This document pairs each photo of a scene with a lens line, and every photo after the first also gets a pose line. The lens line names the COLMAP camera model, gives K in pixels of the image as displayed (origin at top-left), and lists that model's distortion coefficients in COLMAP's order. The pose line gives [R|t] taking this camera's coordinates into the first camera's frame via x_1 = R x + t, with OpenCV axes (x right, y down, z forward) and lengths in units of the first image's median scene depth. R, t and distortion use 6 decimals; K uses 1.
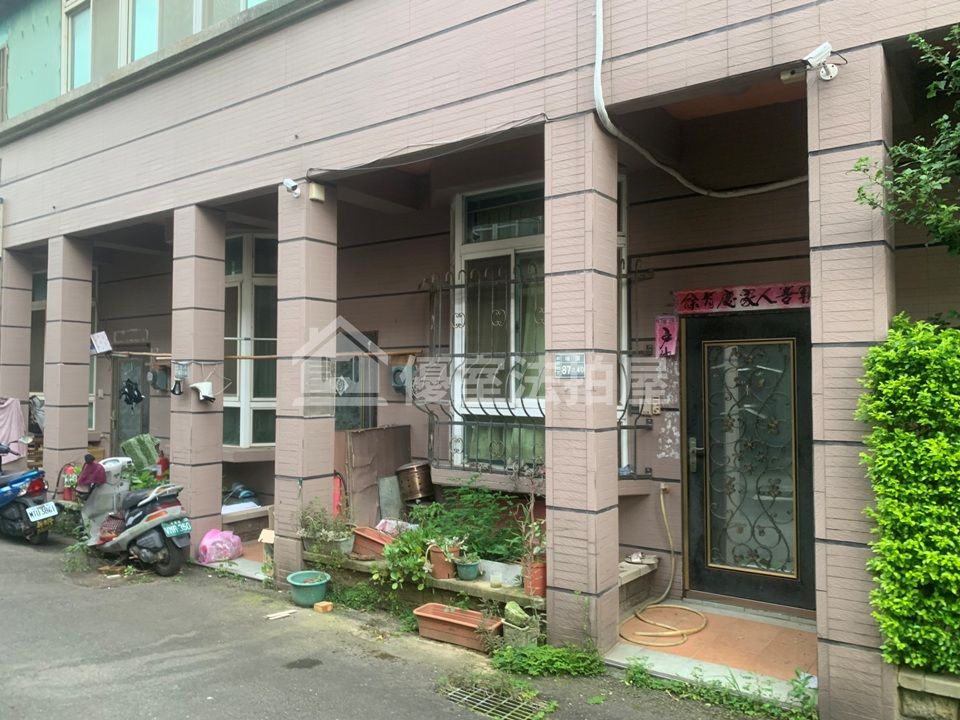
lens RADIAL K [[754.1, 0, 471.6], [0, 754.1, 340.1], [0, 0, 1]] dist [0.030066, -0.054516]
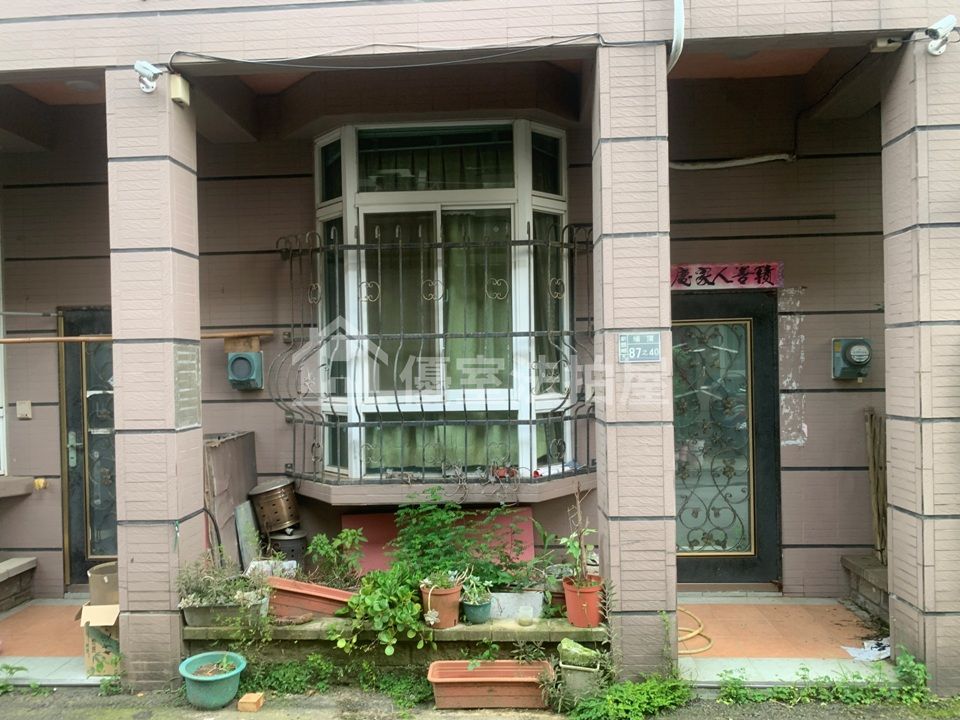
lens RADIAL K [[762.6, 0, 474.8], [0, 762.6, 363.2], [0, 0, 1]] dist [0.004038, -0.002294]
pose [[0.838636, -0.019877, 0.544330, -0.429631], [-0.006903, 0.998866, 0.047111, 0.011469], [-0.544649, -0.043267, 0.837547, 0.348871]]
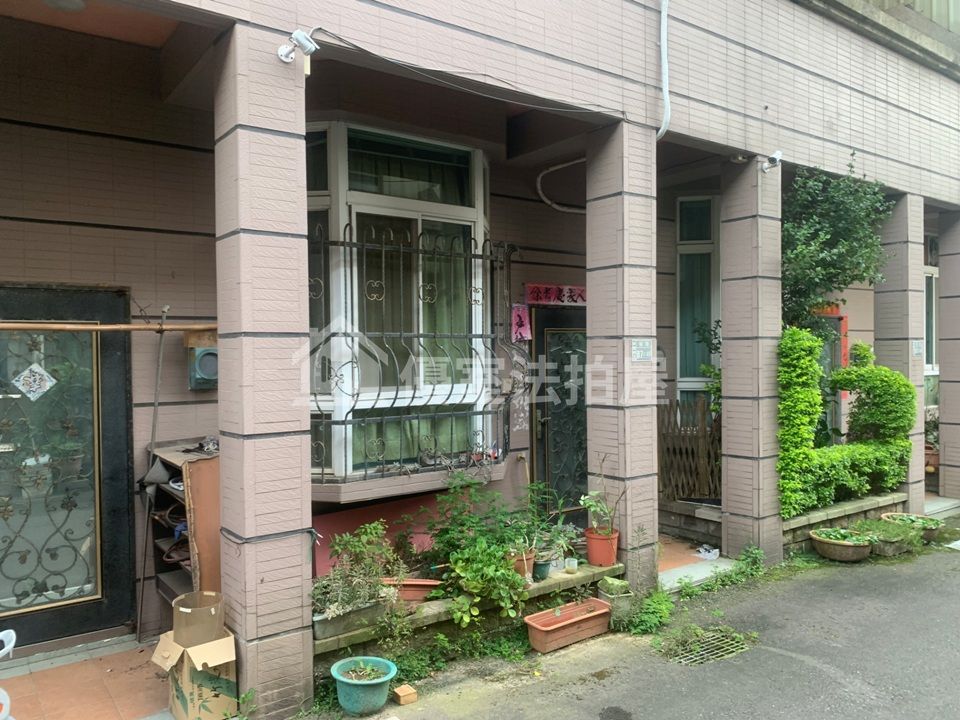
lens RADIAL K [[757.2, 0, 480.0], [0, 757.2, 360.0], [0, 0, 1]] dist [0.002528, -0.003589]
pose [[0.282357, -0.013742, 0.959211, -0.910658], [-0.040497, 0.998835, 0.026231, 0.025375], [-0.958454, -0.046251, 0.281472, 0.814087]]
